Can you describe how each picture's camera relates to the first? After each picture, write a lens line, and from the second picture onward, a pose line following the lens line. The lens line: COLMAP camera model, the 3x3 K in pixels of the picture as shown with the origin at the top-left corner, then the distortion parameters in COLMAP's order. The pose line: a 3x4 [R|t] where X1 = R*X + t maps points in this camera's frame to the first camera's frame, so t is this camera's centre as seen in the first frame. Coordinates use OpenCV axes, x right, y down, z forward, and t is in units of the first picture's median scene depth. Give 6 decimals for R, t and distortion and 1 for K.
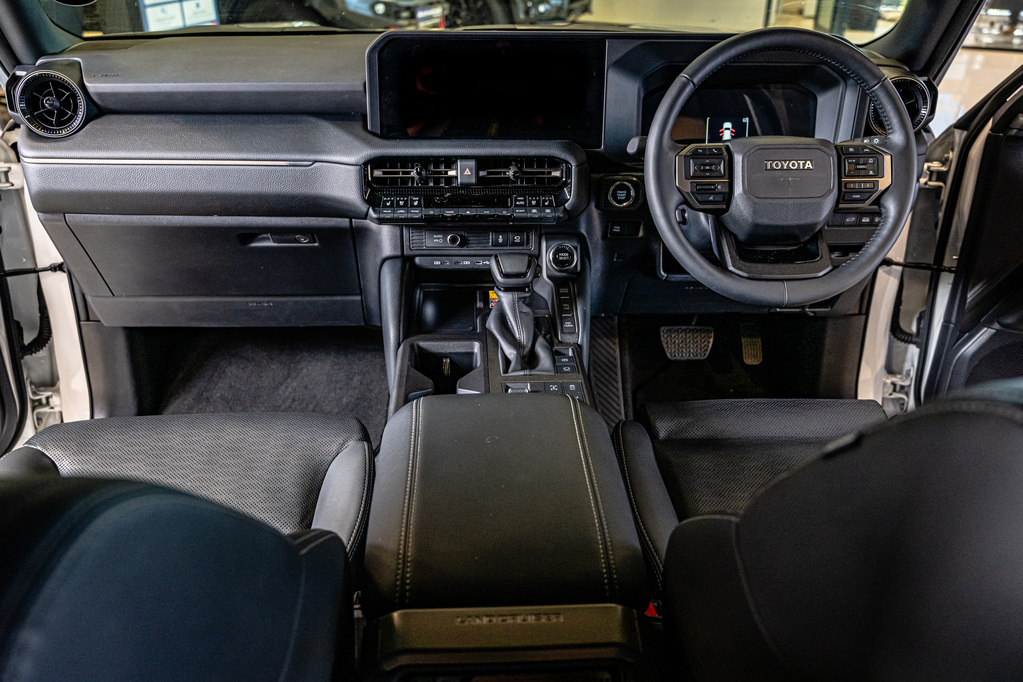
lens RADIAL K [[852.6, 0, 511.5], [0, 852.6, 341.0], [0, 0, 1]] dist [-0.001086, -0.000090]
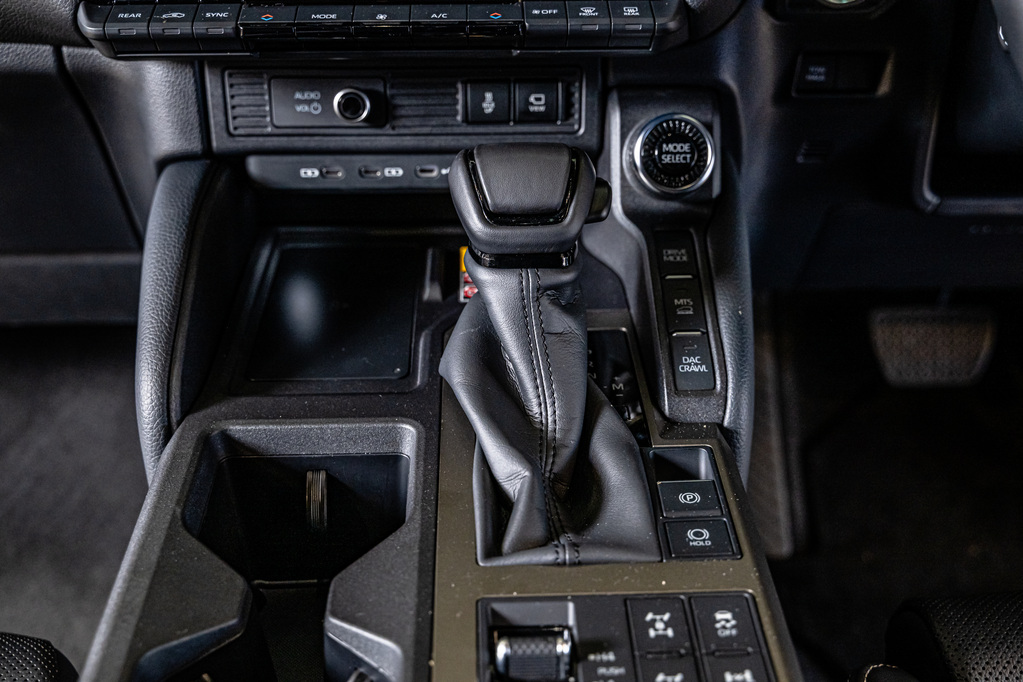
lens RADIAL K [[1251.4, 0, 511.5], [0, 1251.4, 341.0], [0, 0, 1]] dist [0.013502, 0.014343]
pose [[0.999652, -0.000742, -0.026377, 0.009920], [0.002210, 0.998448, 0.055655, -0.053649], [0.026295, -0.055694, 0.998102, 0.508557]]
